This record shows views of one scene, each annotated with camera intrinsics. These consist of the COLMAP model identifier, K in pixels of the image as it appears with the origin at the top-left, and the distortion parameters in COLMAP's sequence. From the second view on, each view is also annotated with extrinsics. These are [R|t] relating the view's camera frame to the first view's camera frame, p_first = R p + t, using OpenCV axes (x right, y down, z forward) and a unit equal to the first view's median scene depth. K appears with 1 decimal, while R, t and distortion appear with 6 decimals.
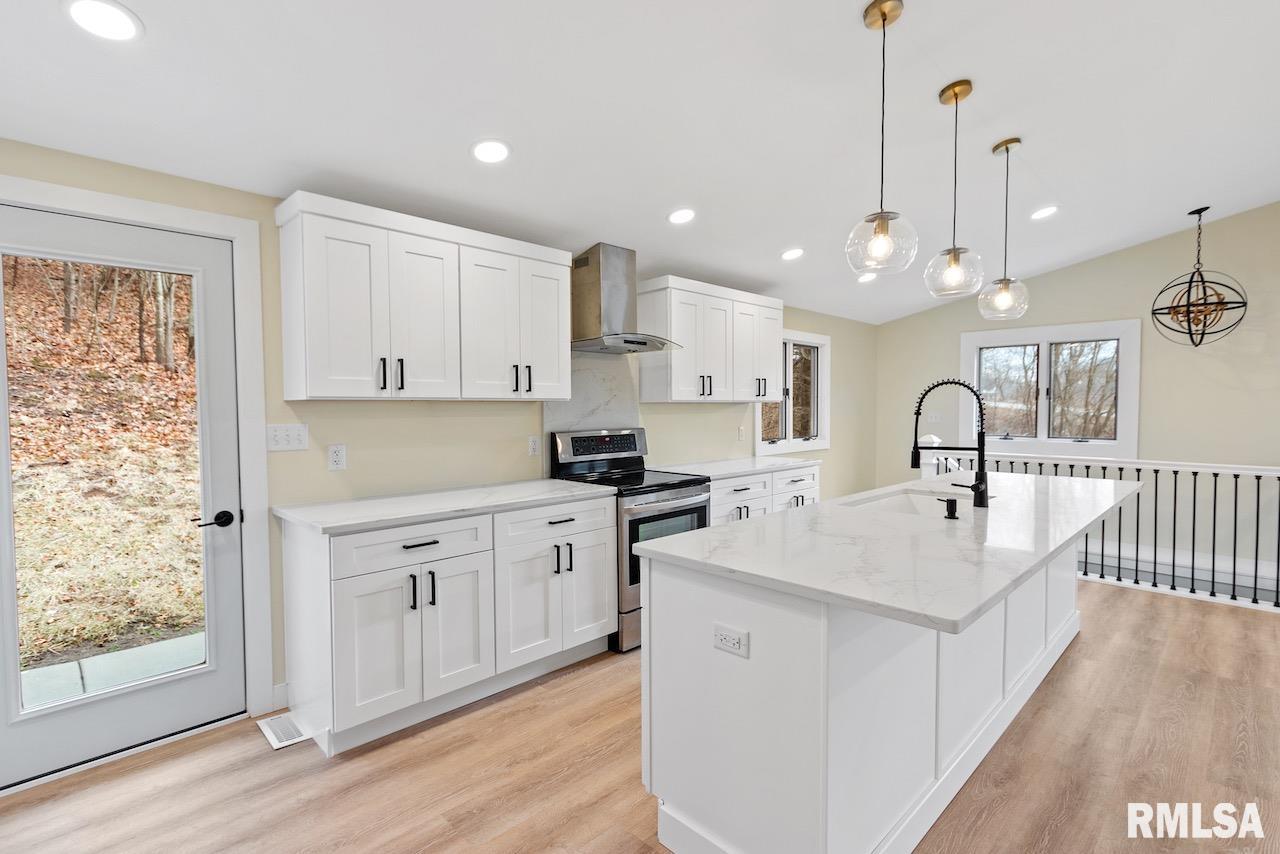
lens RADIAL K [[599.2, 0, 633.7], [0, 599.2, 425.7], [0, 0, 1]] dist [0.005795, -0.000926]
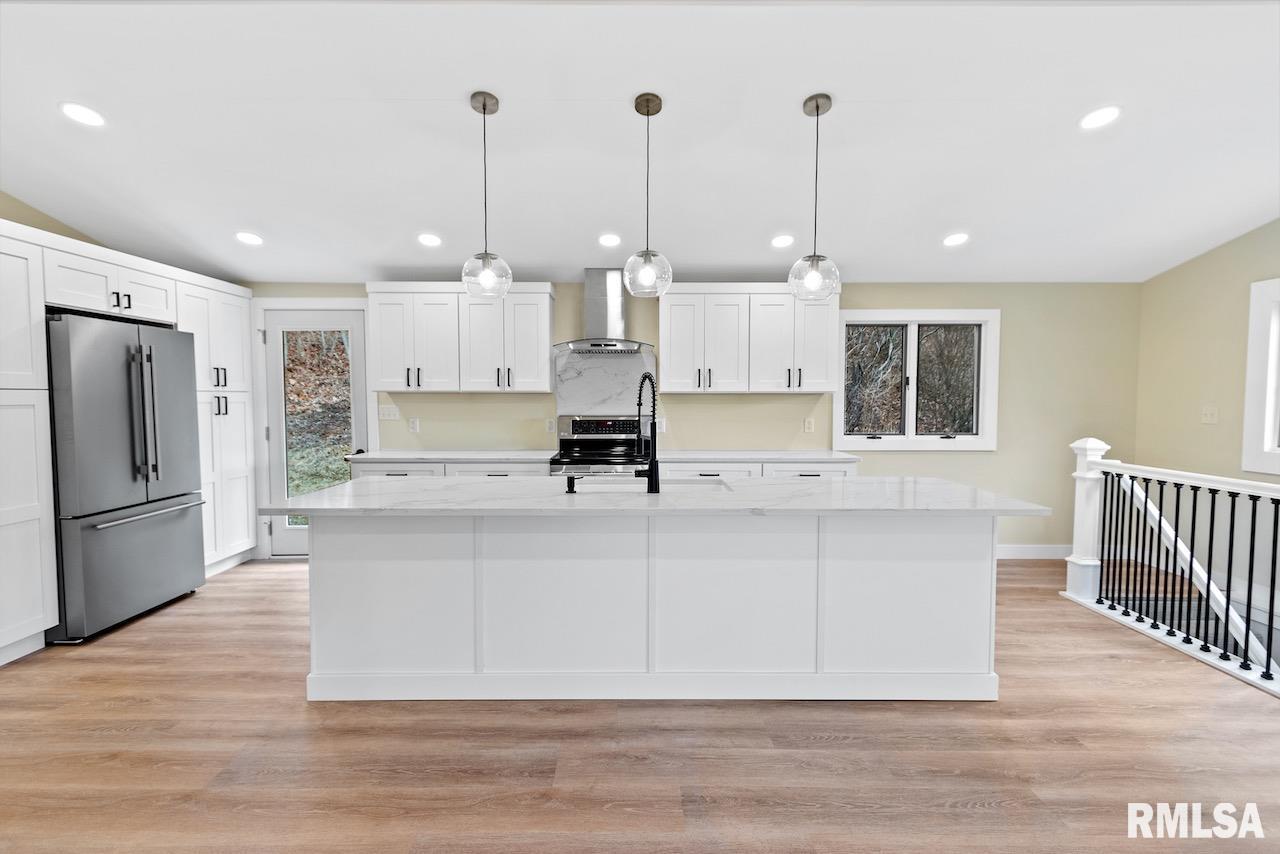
lens RADIAL K [[599.2, 0, 633.7], [0, 599.2, 425.7], [0, 0, 1]] dist [0.005795, -0.000926]
pose [[0.716478, 0.038834, -0.696528, 0.916525], [-0.026585, 0.999244, 0.028366, -0.009154], [0.697103, -0.001806, 0.716969, 0.152737]]
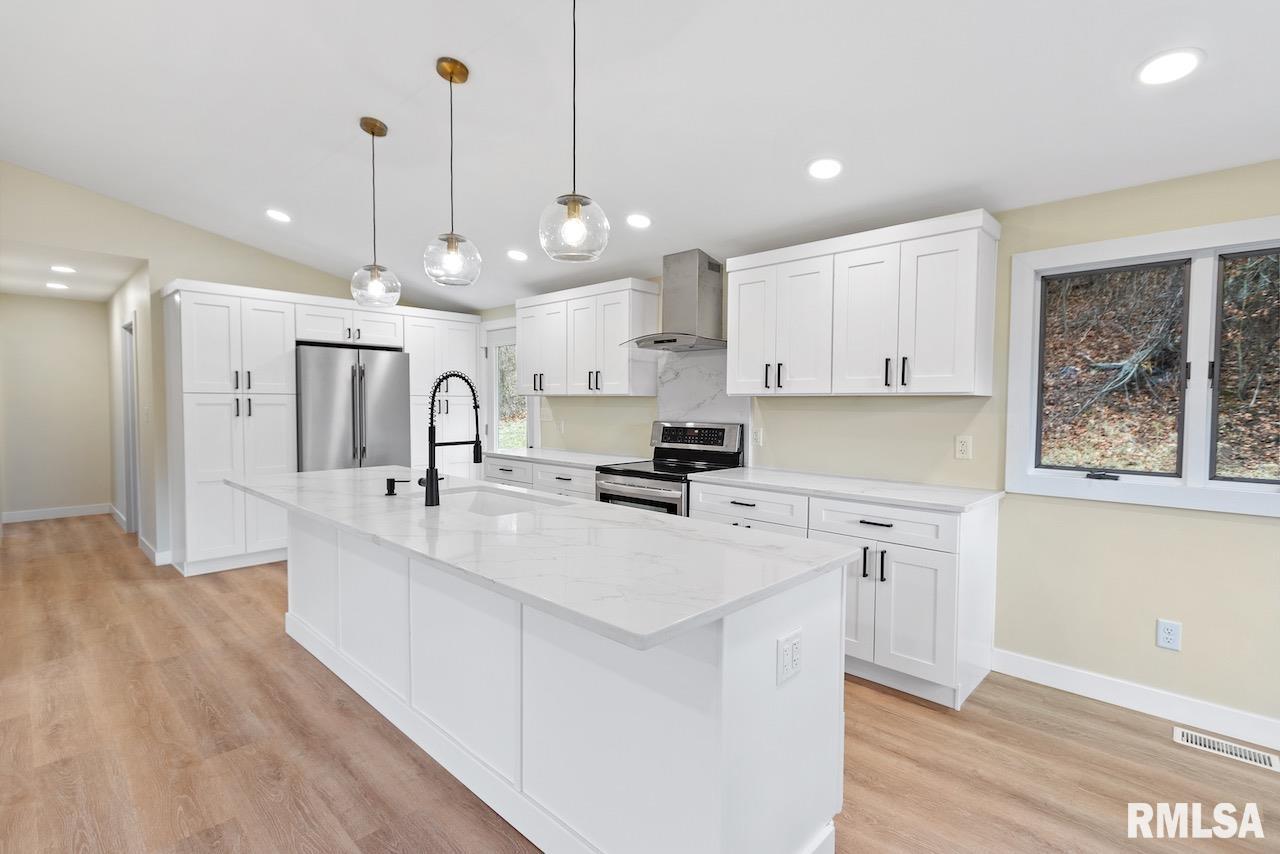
lens RADIAL K [[599.2, 0, 633.7], [0, 599.2, 425.7], [0, 0, 1]] dist [0.005795, -0.000926]
pose [[0.029686, 0.043929, -0.998594, 1.085958], [-0.038839, 0.998330, 0.042762, -0.030703], [0.998804, 0.037515, 0.031342, 0.912641]]
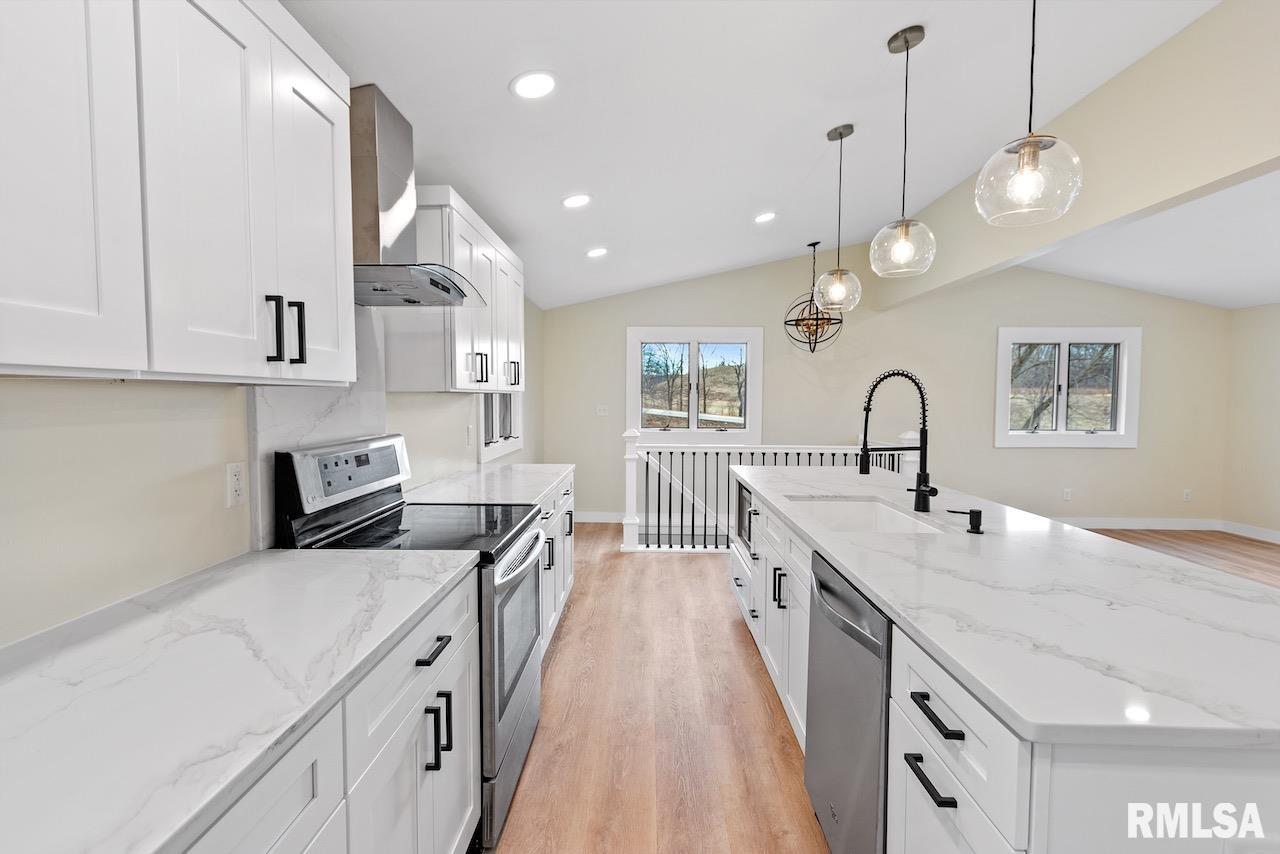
lens RADIAL K [[597.7, 0, 623.1], [0, 597.7, 429.9], [0, 0, 1]] dist [-0.000523, -0.000411]
pose [[0.723240, -0.030334, 0.689930, -0.265187], [0.016449, 0.999508, 0.026702, -0.014914], [-0.690401, -0.007964, 0.723383, 0.467530]]
